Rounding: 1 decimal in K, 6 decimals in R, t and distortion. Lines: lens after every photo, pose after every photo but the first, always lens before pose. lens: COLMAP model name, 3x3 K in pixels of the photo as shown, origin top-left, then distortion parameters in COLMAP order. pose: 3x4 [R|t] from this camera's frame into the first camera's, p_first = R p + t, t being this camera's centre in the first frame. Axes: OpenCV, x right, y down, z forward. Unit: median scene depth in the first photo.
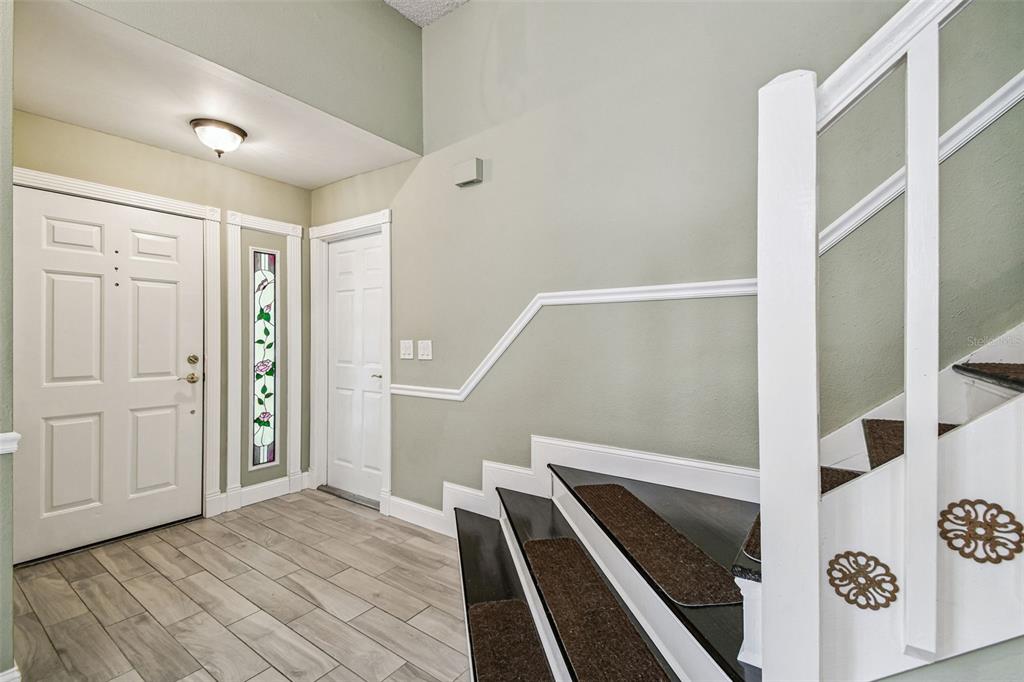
lens RADIAL K [[458.3, 0, 512.0], [0, 458.3, 336.1], [0, 0, 1]] dist [0.015641, -0.000932]
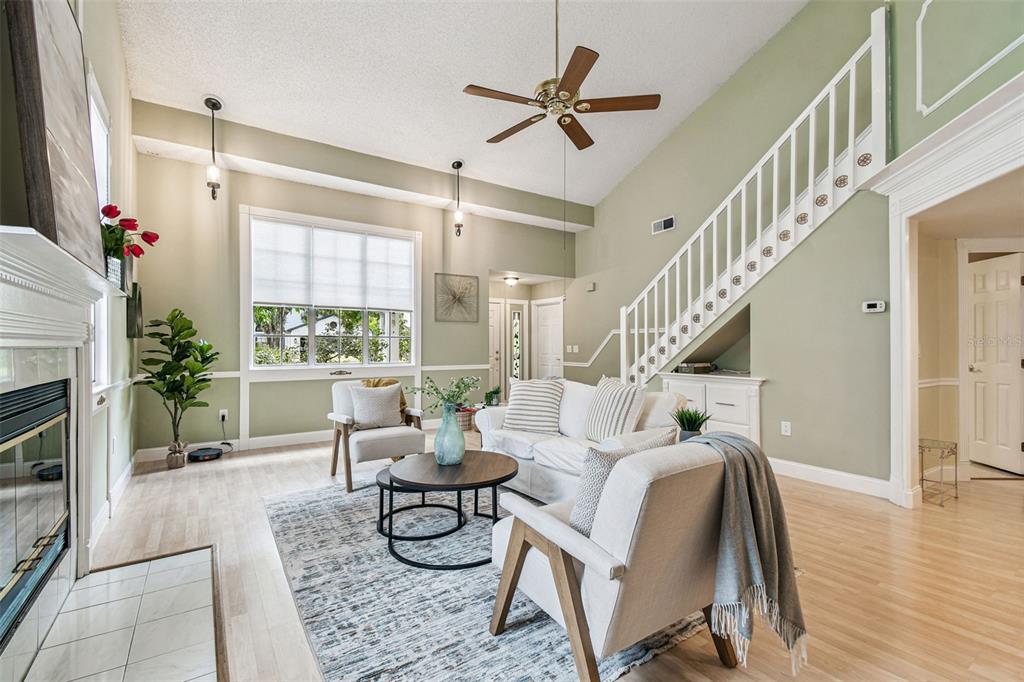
lens RADIAL K [[458.3, 0, 514.3], [0, 458.3, 343.3], [0, 0, 1]] dist [0.015641, -0.000932]
pose [[0.940782, -0.001010, -0.339010, 0.340893], [0.001762, 0.999997, 0.001910, -0.009323], [0.339007, -0.002395, 0.940781, -1.478605]]
